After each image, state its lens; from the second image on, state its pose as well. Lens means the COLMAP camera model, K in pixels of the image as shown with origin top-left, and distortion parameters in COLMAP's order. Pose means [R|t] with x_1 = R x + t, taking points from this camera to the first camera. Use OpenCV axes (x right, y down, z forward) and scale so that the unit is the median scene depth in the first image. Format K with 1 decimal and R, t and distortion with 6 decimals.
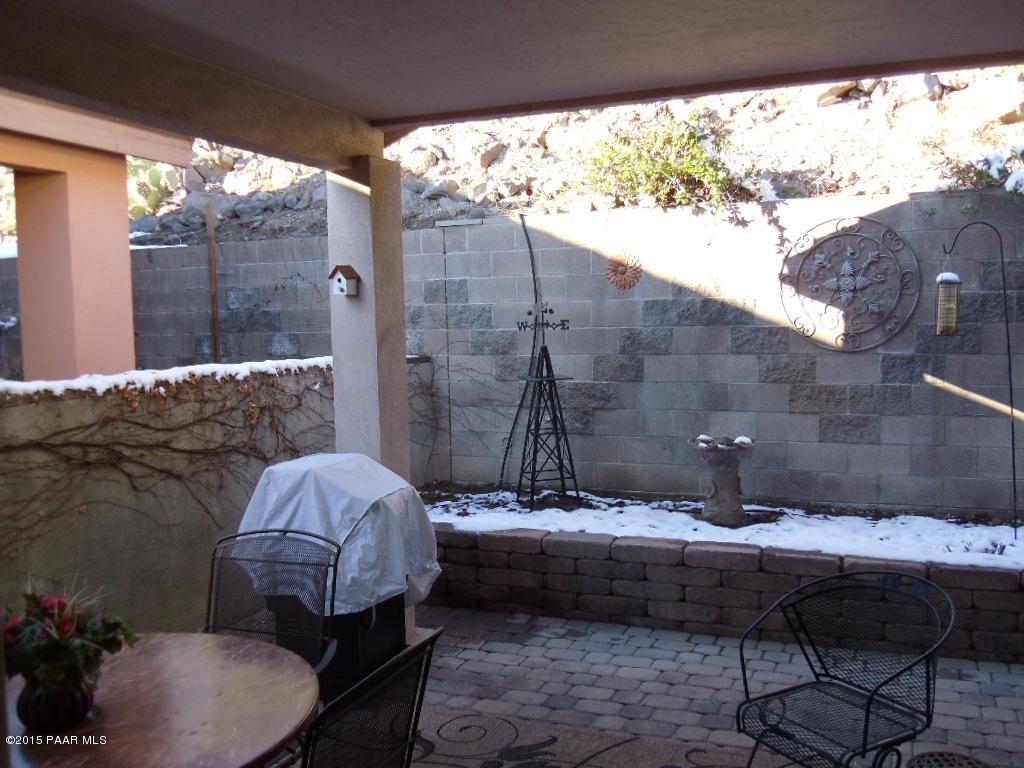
lens RADIAL K [[903.5, 0, 536.2], [0, 903.5, 383.6], [0, 0, 1]] dist [-0.067850, 0.009169]
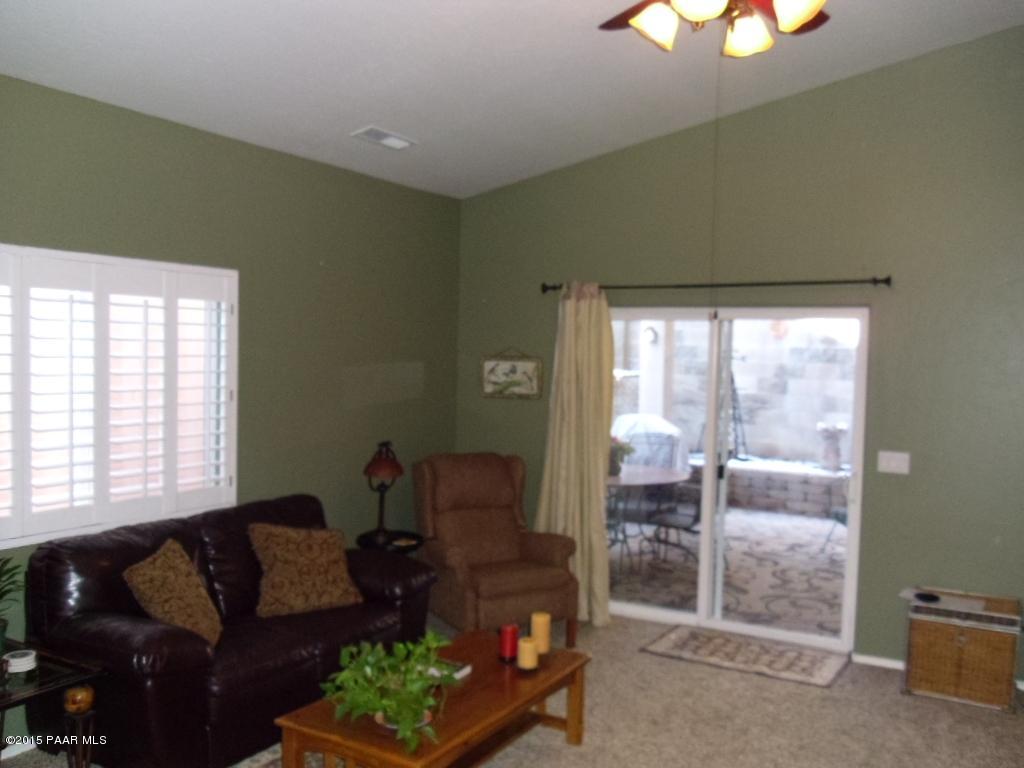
lens RADIAL K [[903.5, 0, 536.2], [0, 903.5, 383.6], [0, 0, 1]] dist [-0.067850, 0.009169]
pose [[0.989609, 0.051076, -0.134410, -0.130562], [-0.054670, 0.998235, -0.023187, 0.046284], [0.132989, 0.030294, 0.990654, -0.797055]]
